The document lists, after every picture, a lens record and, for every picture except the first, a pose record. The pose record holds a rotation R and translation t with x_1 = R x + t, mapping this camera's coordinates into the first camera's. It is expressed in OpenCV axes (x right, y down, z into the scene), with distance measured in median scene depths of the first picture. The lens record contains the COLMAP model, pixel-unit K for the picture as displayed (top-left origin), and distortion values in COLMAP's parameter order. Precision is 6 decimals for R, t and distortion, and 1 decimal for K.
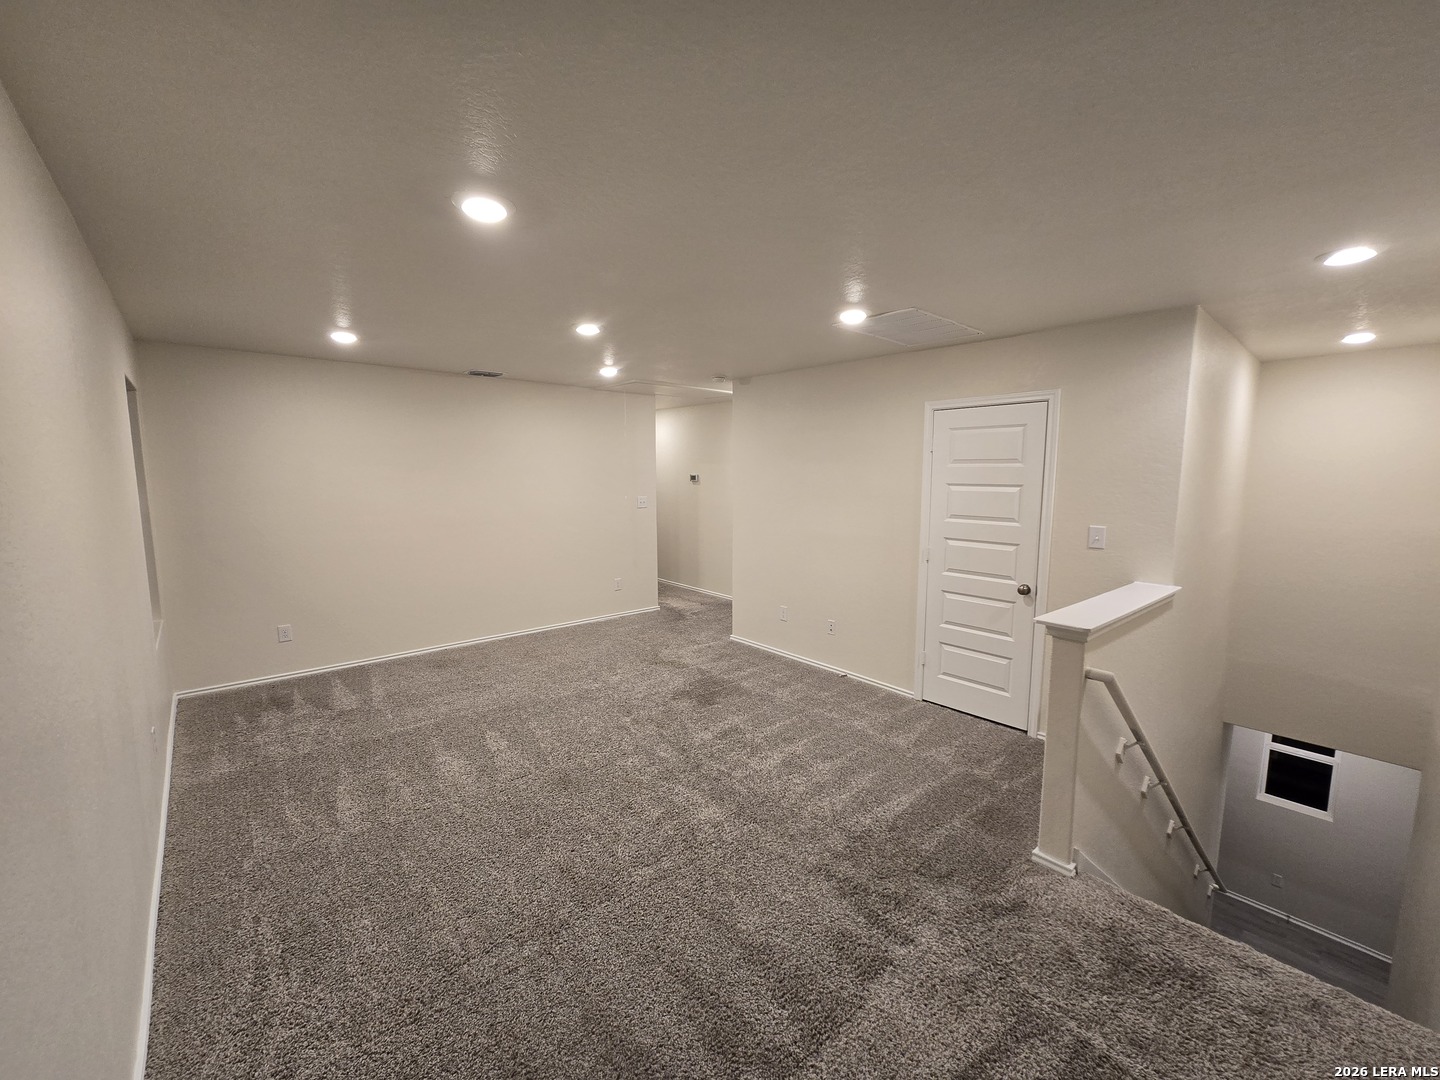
lens RADIAL K [[589.3, 0, 728.9], [0, 589.3, 541.1], [0, 0, 1]] dist [-0.004647, 0.002366]
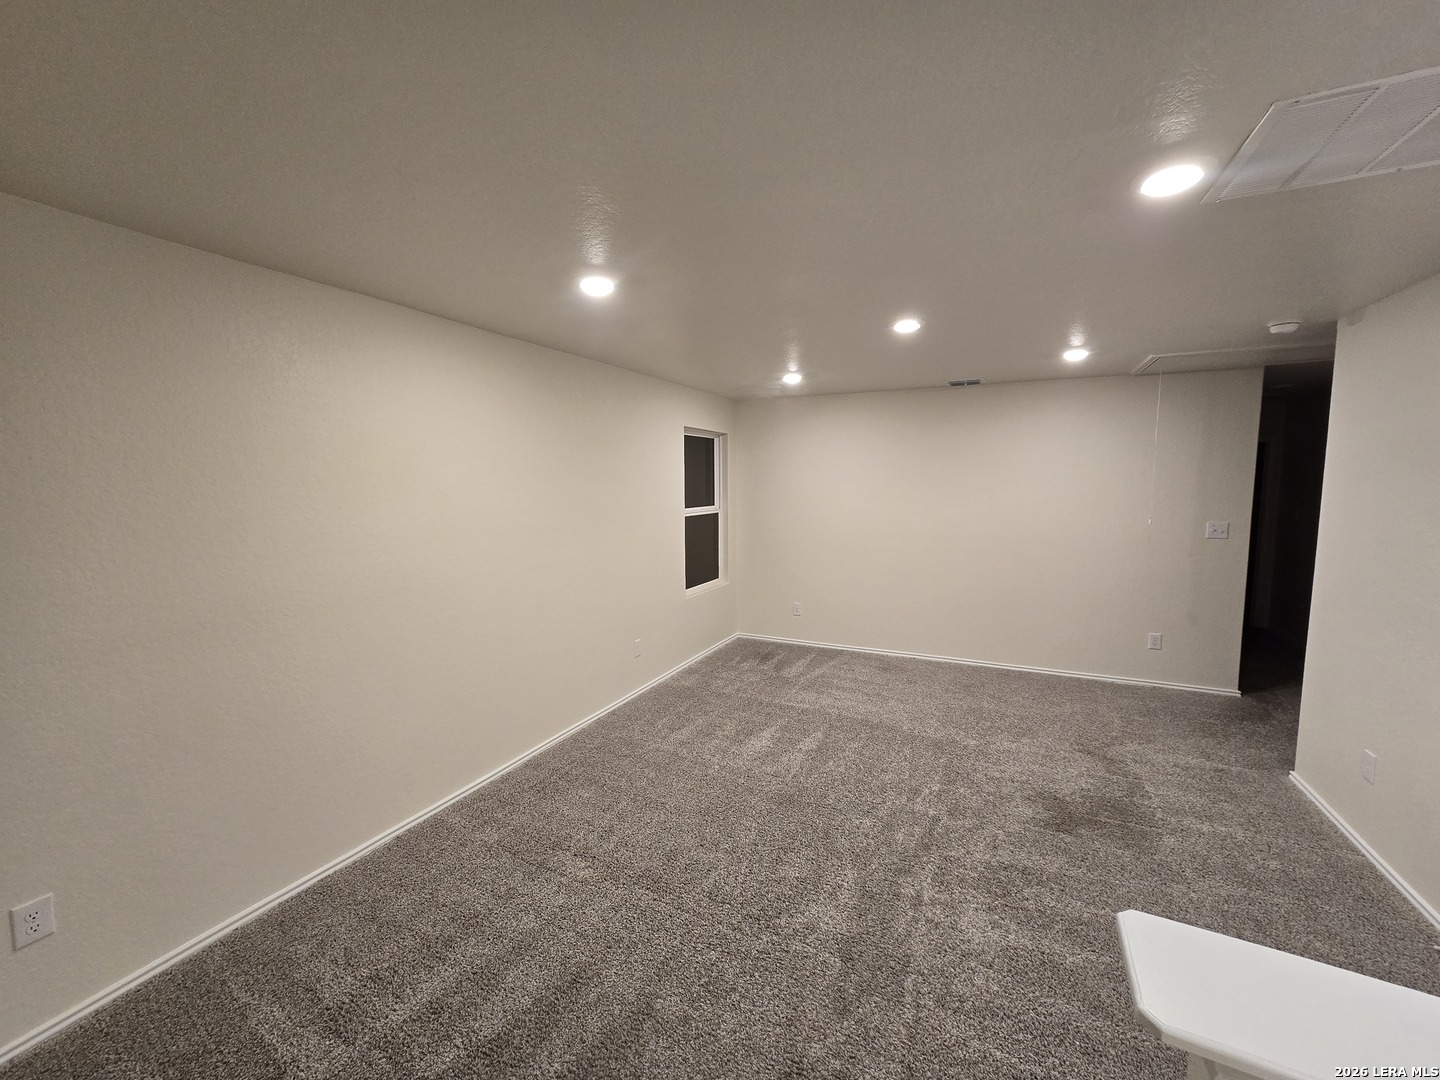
lens RADIAL K [[589.3, 0, 725.5], [0, 589.3, 536.7], [0, 0, 1]] dist [-0.004647, 0.002366]
pose [[0.372894, 0.072889, -0.925007, 0.395101], [-0.101676, 0.994116, 0.037347, -0.037805], [0.922287, 0.080124, 0.378111, 0.348162]]
